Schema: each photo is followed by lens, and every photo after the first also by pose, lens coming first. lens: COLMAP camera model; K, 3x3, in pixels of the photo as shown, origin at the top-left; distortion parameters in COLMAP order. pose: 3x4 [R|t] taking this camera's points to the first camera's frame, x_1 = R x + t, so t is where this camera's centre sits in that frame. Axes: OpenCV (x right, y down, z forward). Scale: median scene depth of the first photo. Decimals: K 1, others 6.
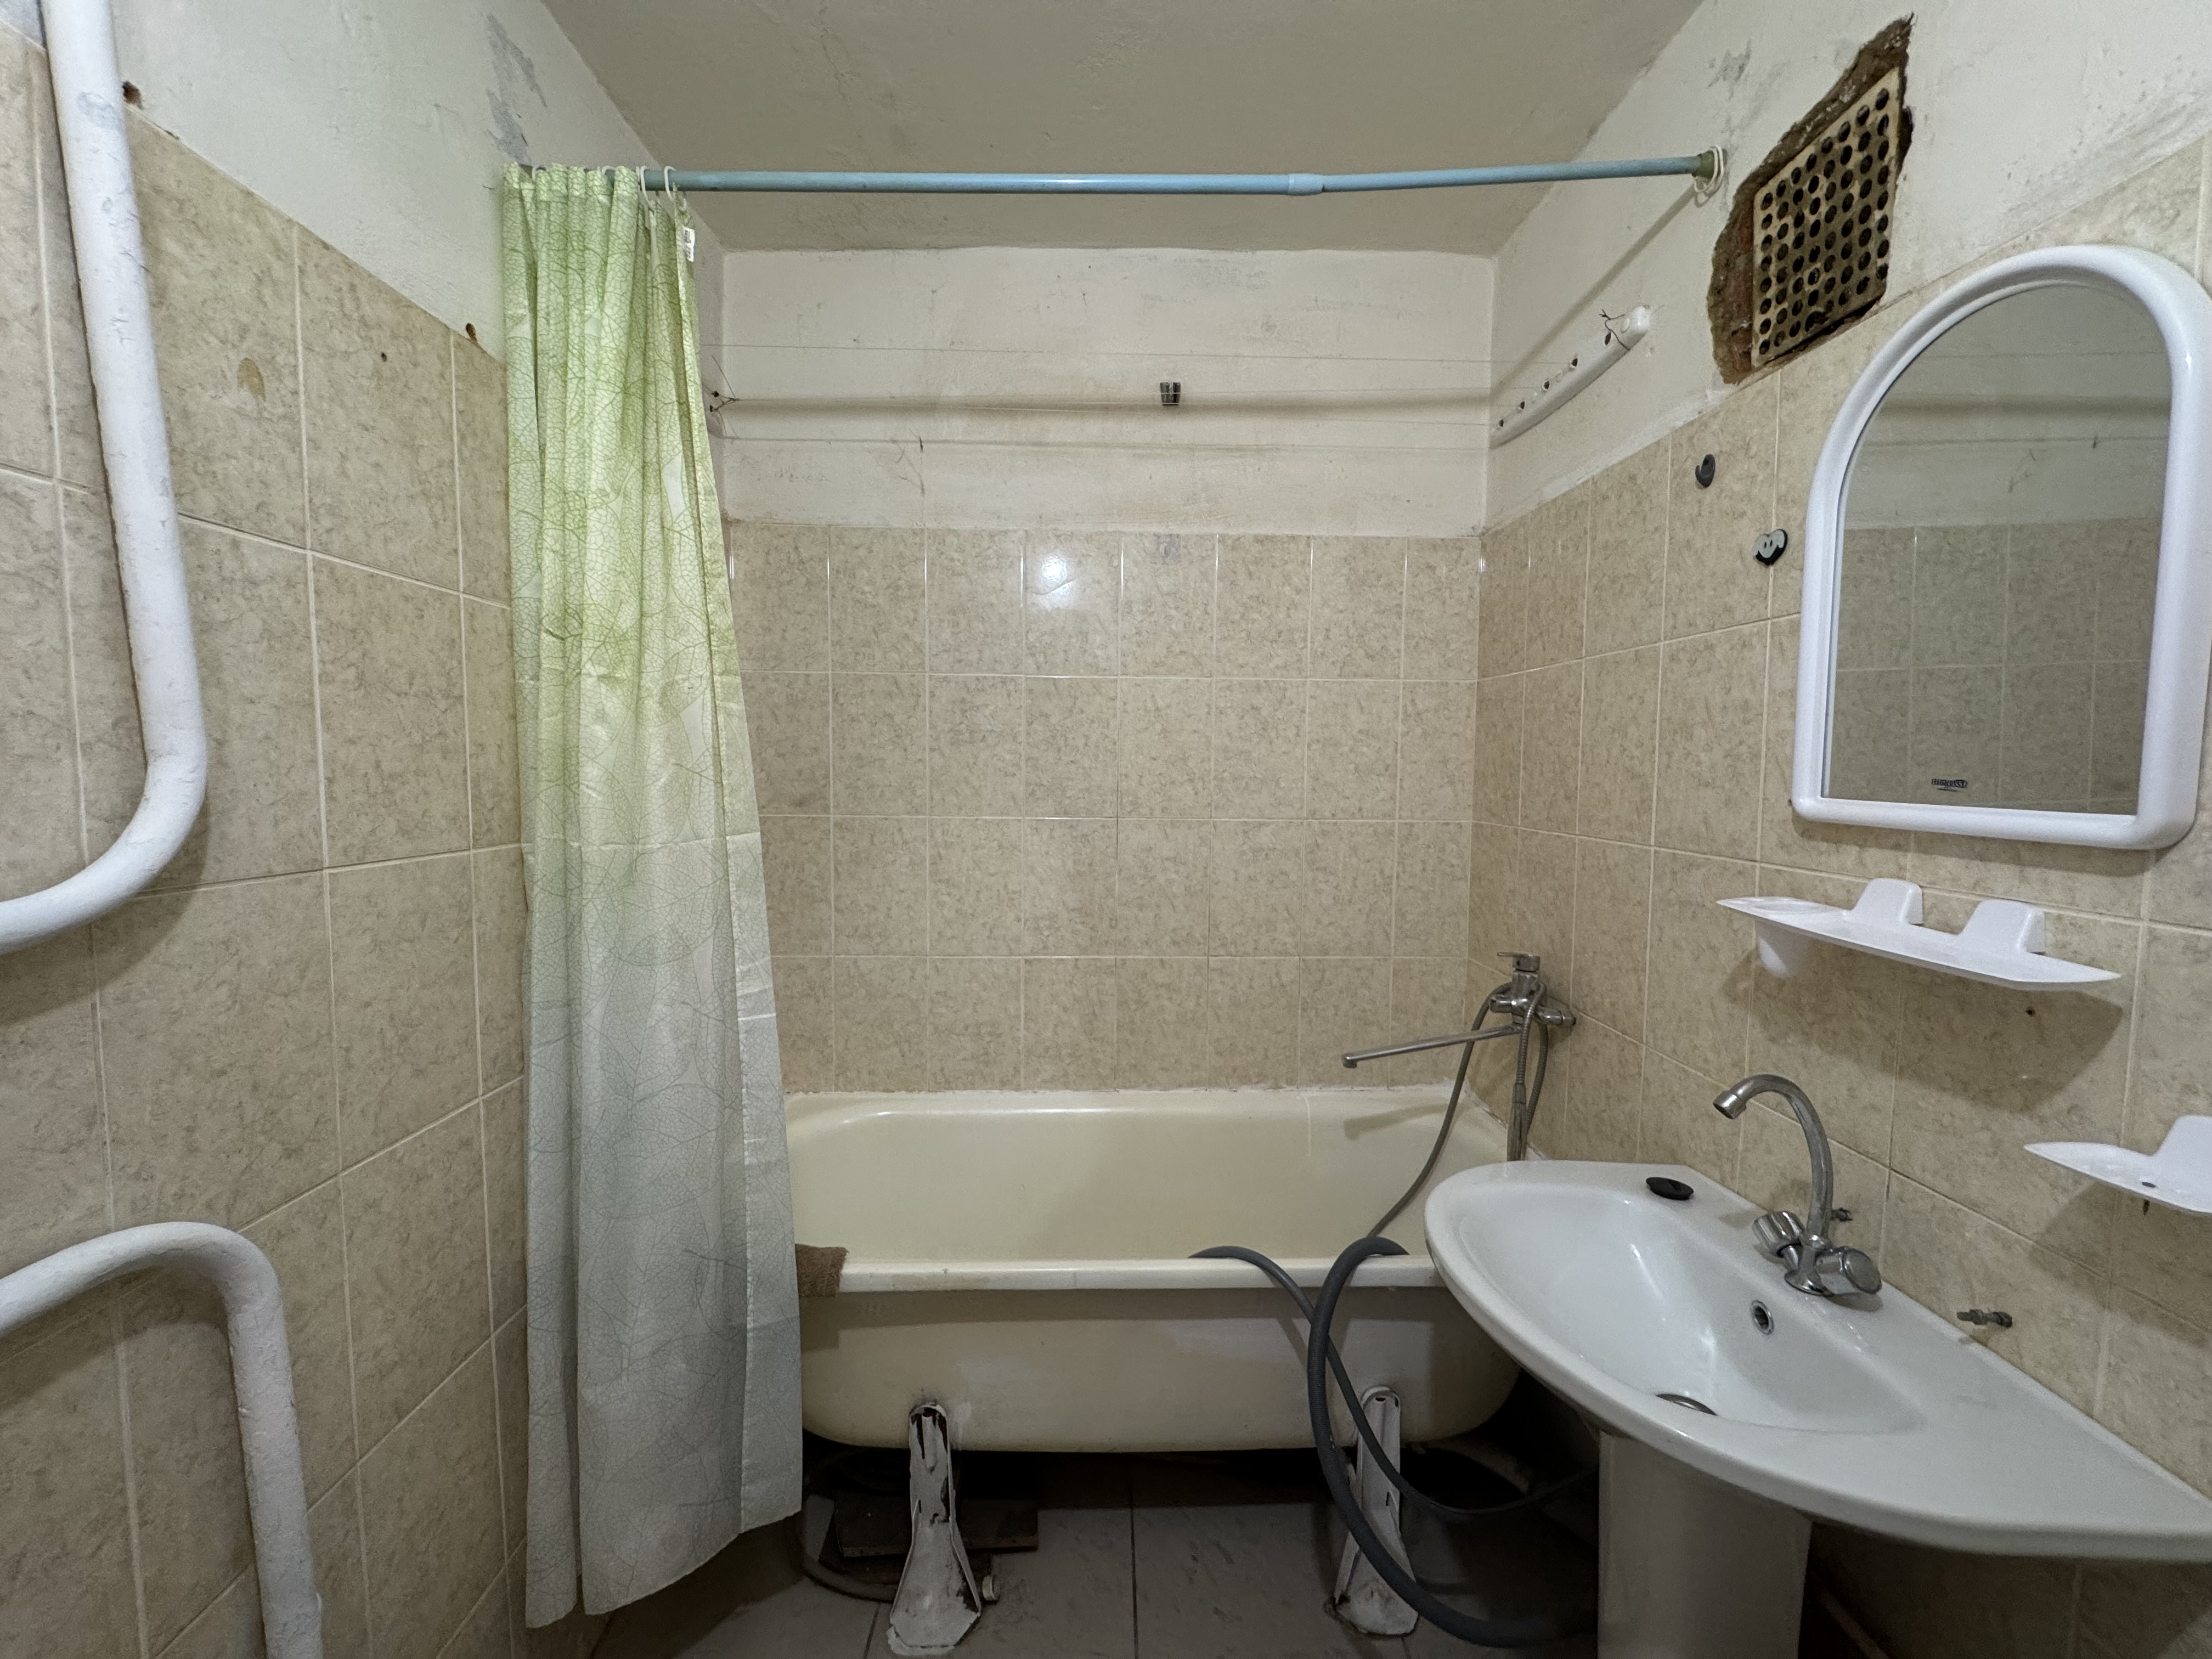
lens RADIAL K [[880.2, 0, 1104.1], [0, 880.2, 827.8], [0, 0, 1]] dist [-0.002929, 0.000512]
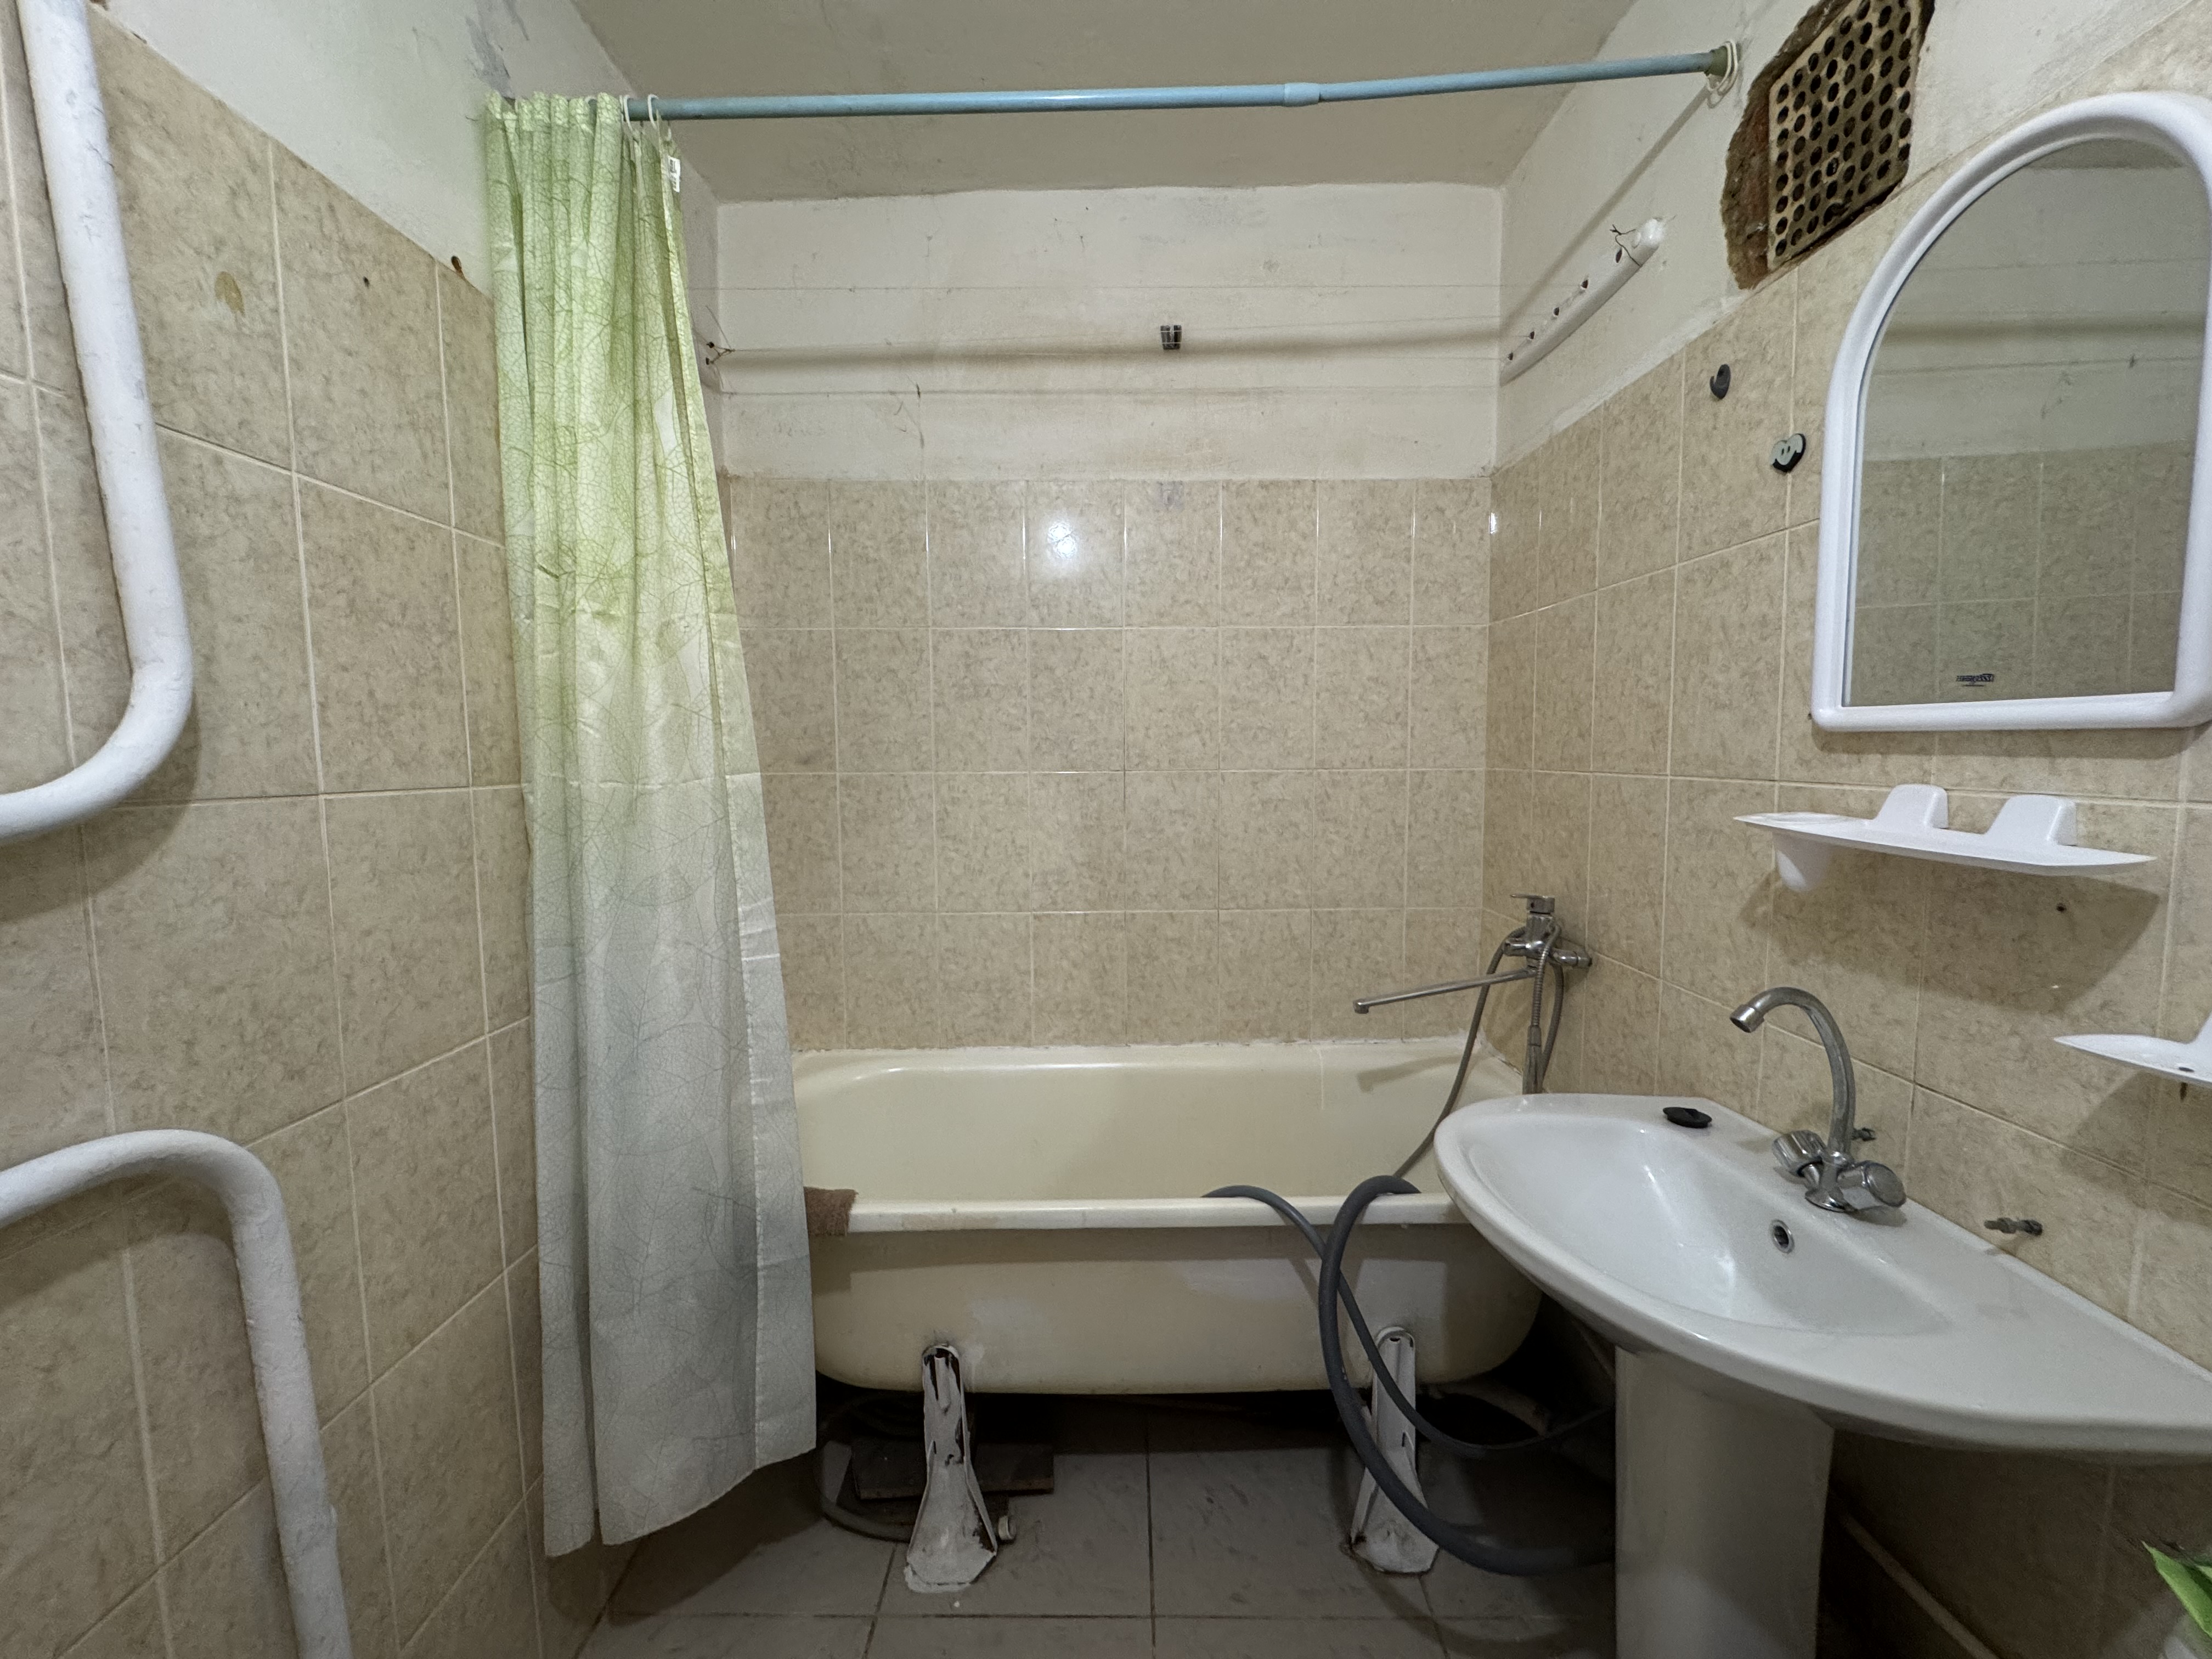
lens RADIAL K [[880.2, 0, 1104.1], [0, 880.2, 827.8], [0, 0, 1]] dist [-0.002929, 0.000512]
pose [[0.999694, -0.015854, -0.018968, 0.015263], [0.016140, 0.999757, 0.015018, 0.056466], [0.018726, -0.015320, 0.999707, 0.011428]]
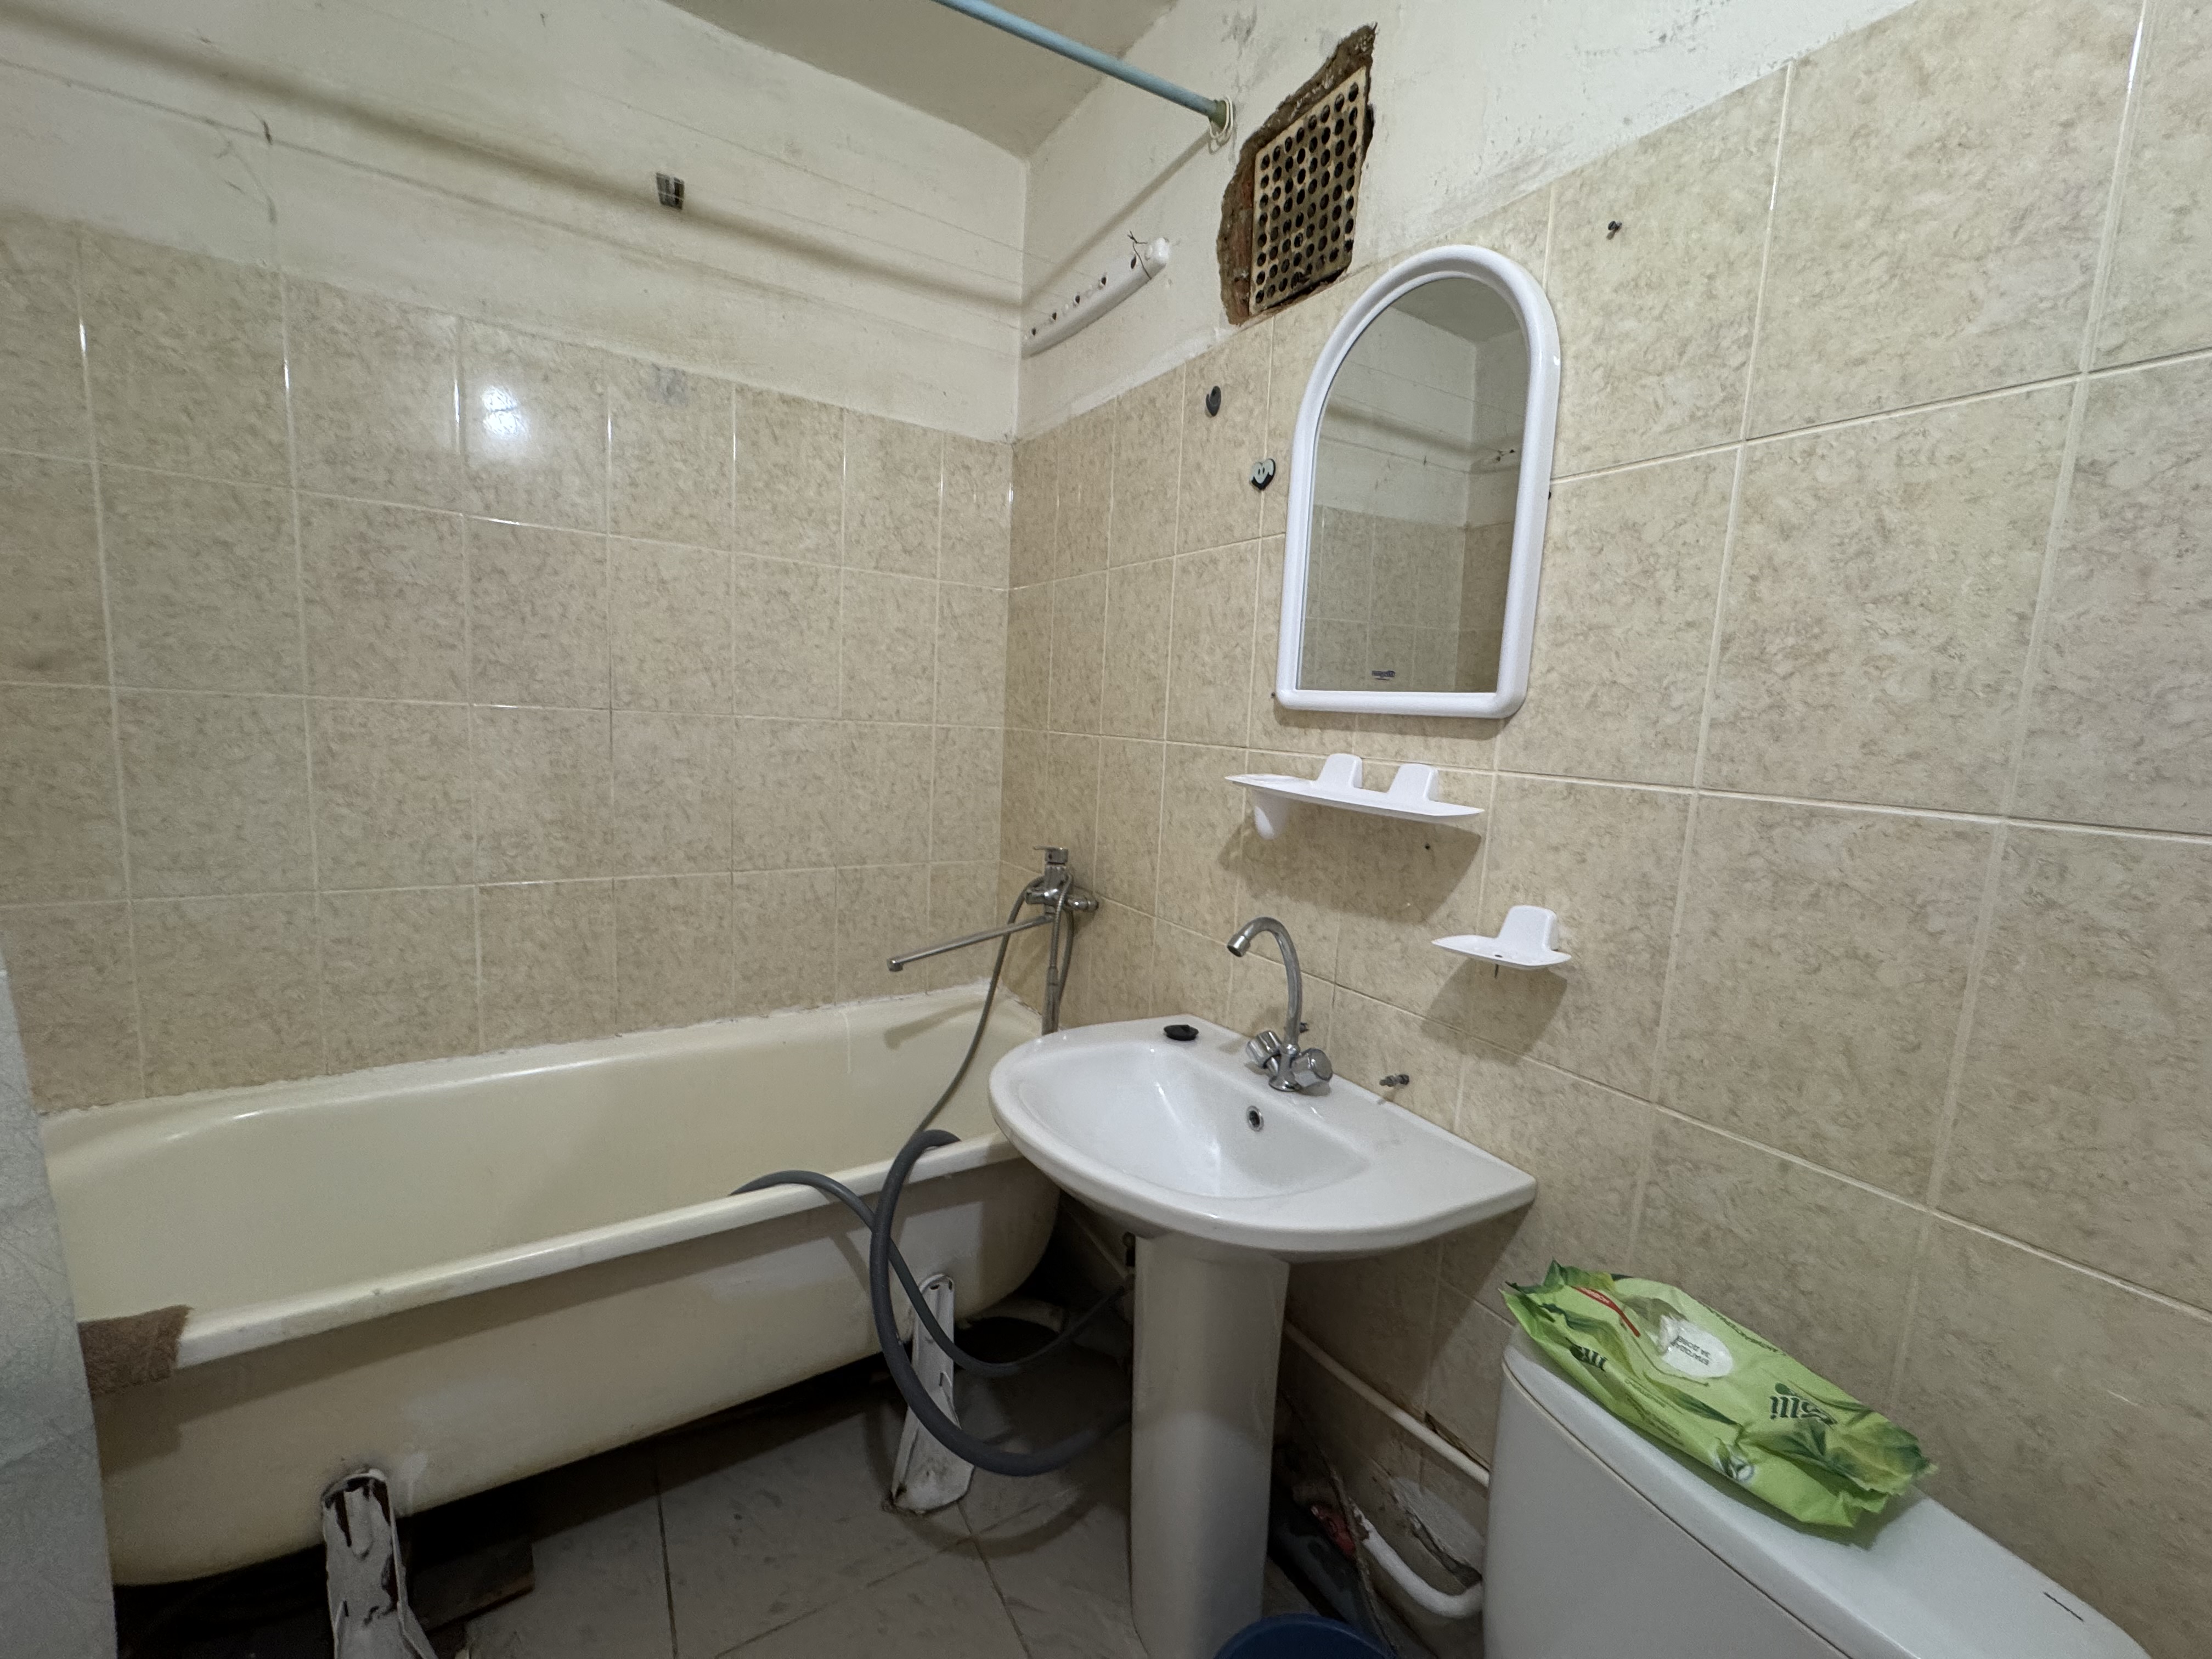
lens RADIAL K [[880.2, 0, 1104.1], [0, 880.2, 827.8], [0, 0, 1]] dist [-0.002929, 0.000512]
pose [[0.854444, -0.027468, 0.518817, -0.030434], [-0.008186, 0.997766, 0.066306, 0.061033], [-0.519479, -0.060901, 0.852310, 0.078564]]
